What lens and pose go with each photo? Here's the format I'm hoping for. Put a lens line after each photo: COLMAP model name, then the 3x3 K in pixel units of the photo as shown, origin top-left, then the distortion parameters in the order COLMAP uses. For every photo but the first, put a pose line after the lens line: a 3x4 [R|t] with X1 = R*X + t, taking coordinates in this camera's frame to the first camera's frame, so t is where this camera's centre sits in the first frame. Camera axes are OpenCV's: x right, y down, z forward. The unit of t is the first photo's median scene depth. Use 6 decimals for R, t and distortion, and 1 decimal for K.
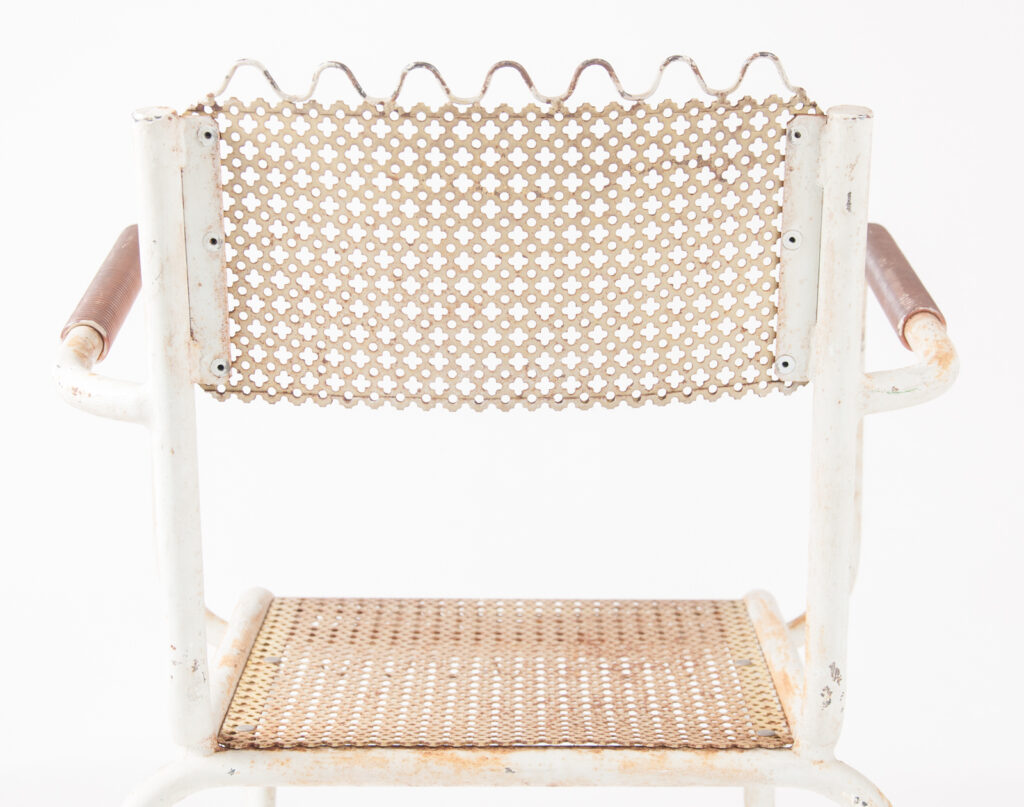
lens RADIAL K [[1812.9, 0, 516.5], [0, 1812.9, 404.2], [0, 0, 1]] dist [-0.109081, 0.000000]
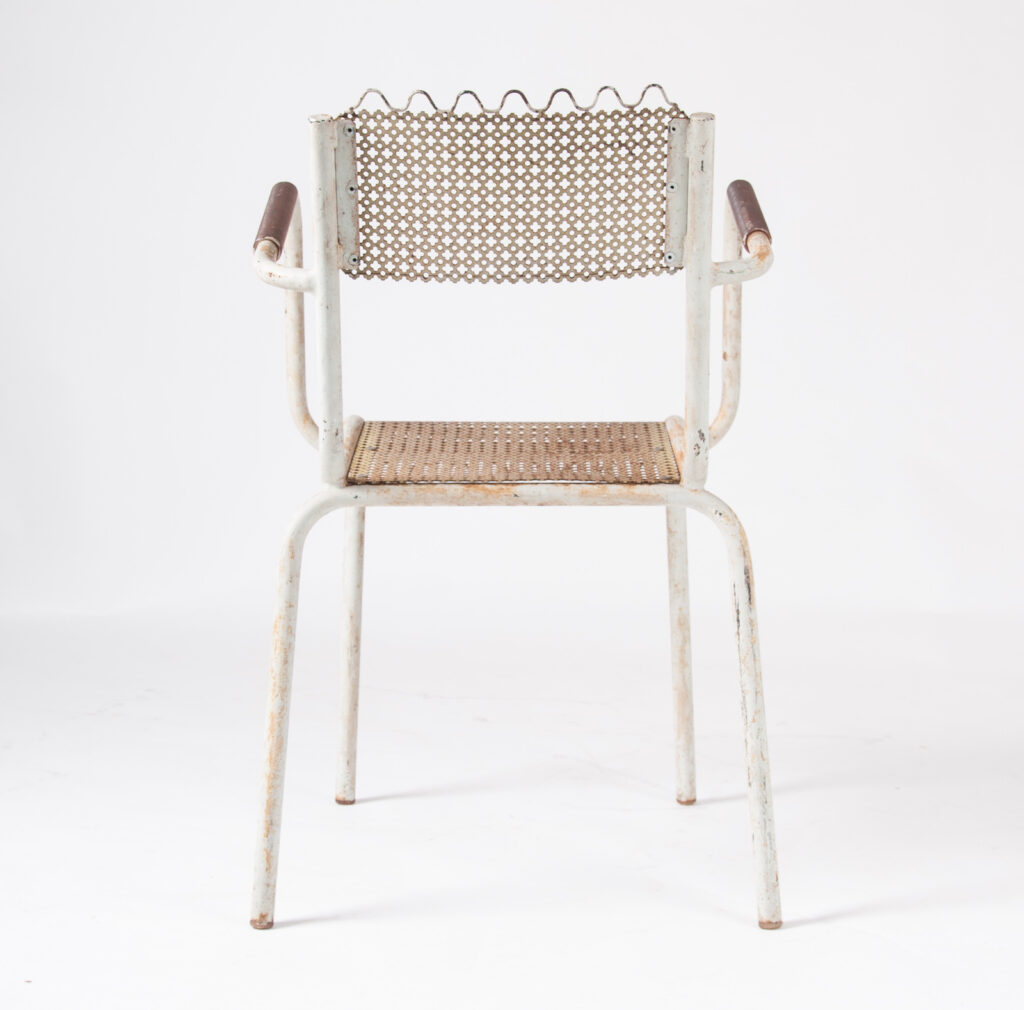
lens RADIAL K [[1882.0, 0, 508.5], [0, 1882.0, 501.6], [0, 0, 1]] dist [-0.119450, 0.000000]
pose [[0.999984, -0.002354, -0.005114, -0.002028], [0.002674, 0.997969, 0.063640, 0.100414], [0.004953, -0.063652, 0.997960, -0.867617]]
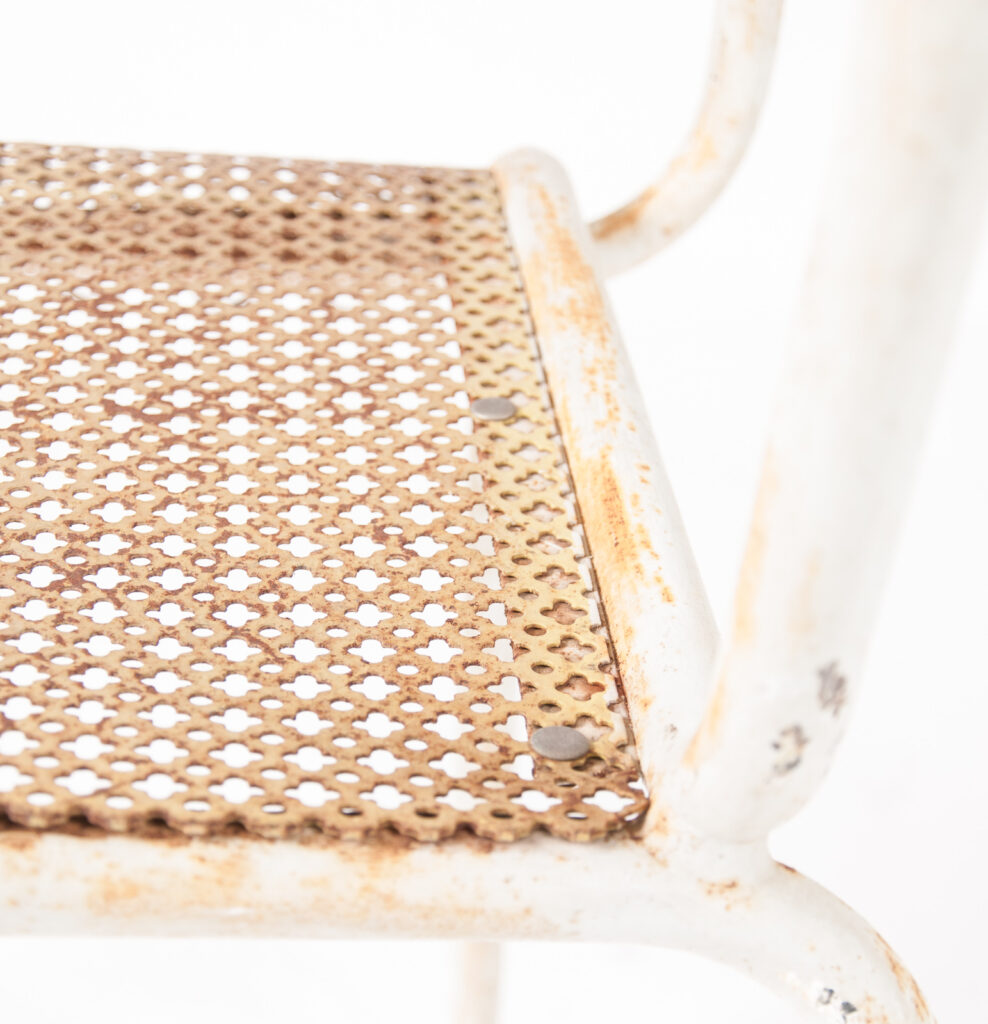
lens RADIAL K [[2033.7, 0, 492.8], [0, 2033.7, 512.7], [0, 0, 1]] dist [-0.007757, 0.000000]
pose [[0.988350, 0.019313, 0.150967, 0.076527], [-0.074885, 0.925250, 0.371894, 0.006218], [-0.132500, -0.378866, 0.915917, 0.749920]]
